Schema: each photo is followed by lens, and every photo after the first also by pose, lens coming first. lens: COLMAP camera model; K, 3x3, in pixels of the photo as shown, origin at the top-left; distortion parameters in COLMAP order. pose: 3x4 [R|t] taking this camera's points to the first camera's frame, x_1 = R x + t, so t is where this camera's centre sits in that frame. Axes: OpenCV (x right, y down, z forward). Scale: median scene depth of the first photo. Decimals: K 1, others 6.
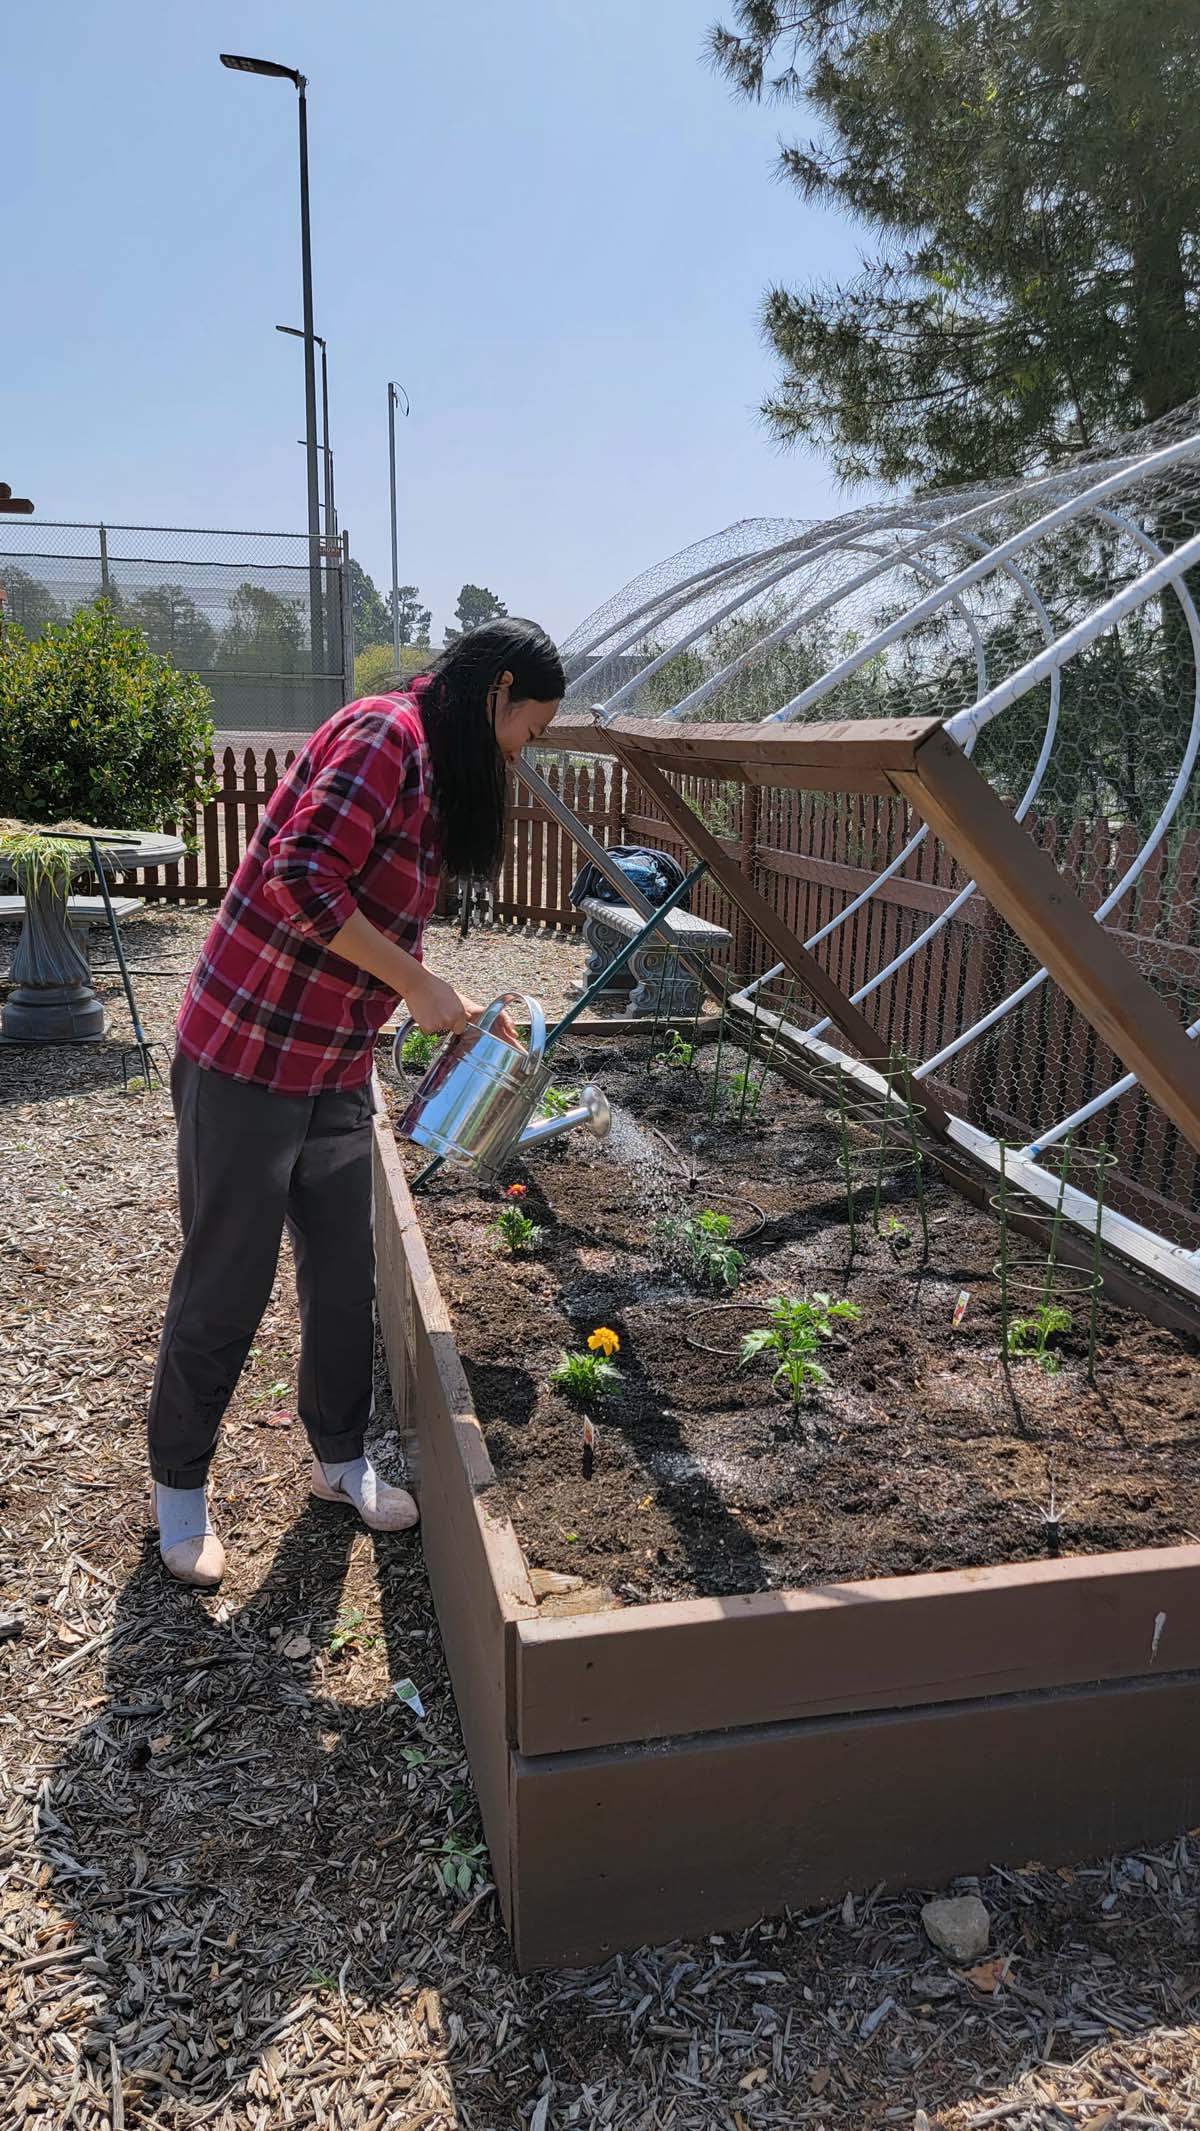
lens RADIAL K [[1440.3, 0, 638.2], [0, 1440.3, 999.2], [0, 0, 1]] dist [0.065648, -0.052637]
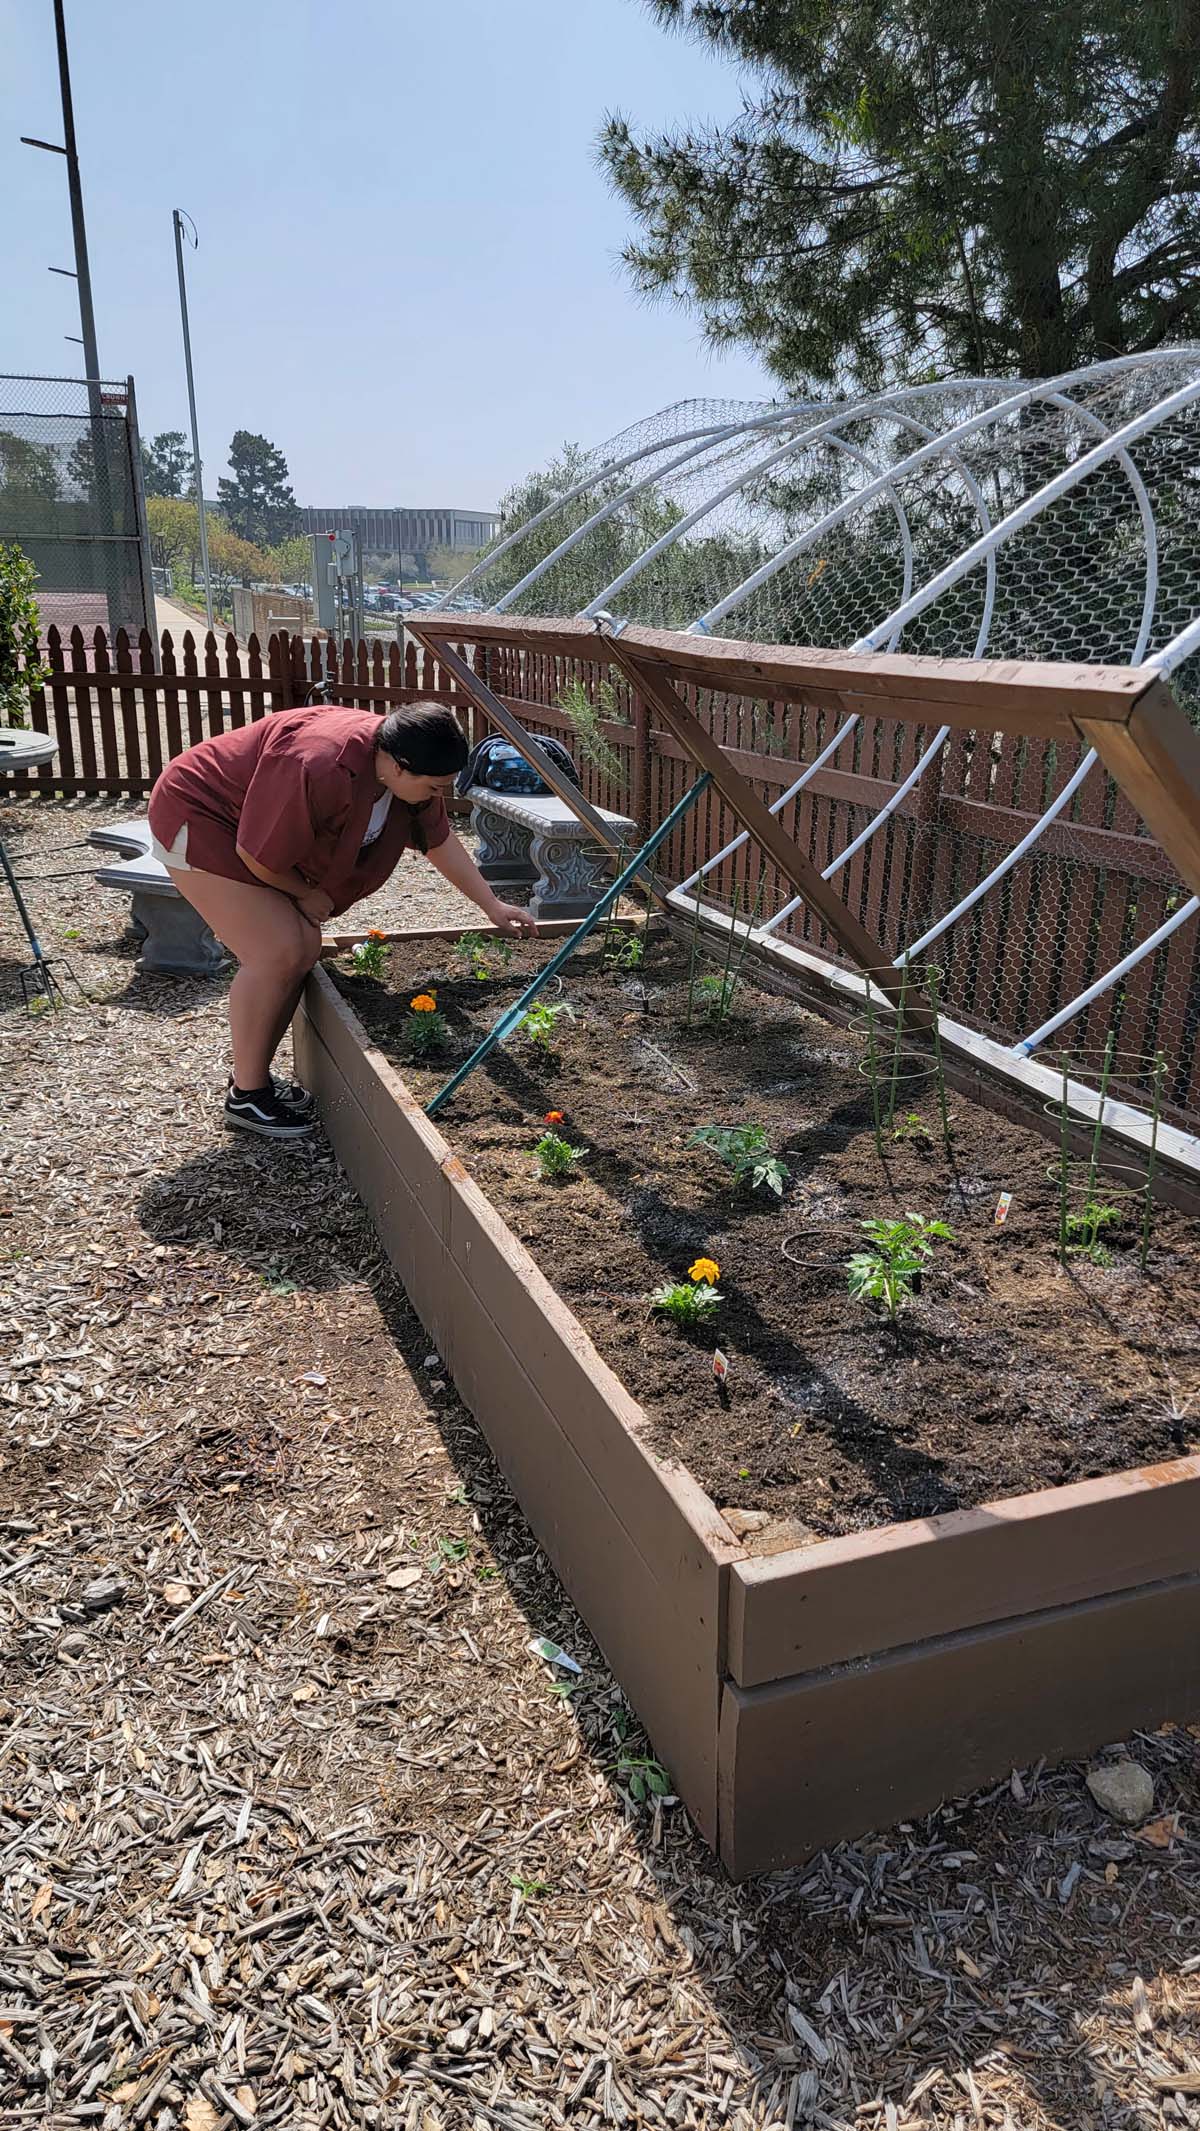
lens RADIAL K [[1440.3, 0, 652.9], [0, 1440.3, 1010.2], [0, 0, 1]] dist [0.065648, -0.052637]
pose [[0.990765, -0.044538, 0.128067, -0.219280], [0.031984, 0.994626, 0.098468, -0.056074], [-0.131765, -0.093462, 0.986865, 0.026536]]
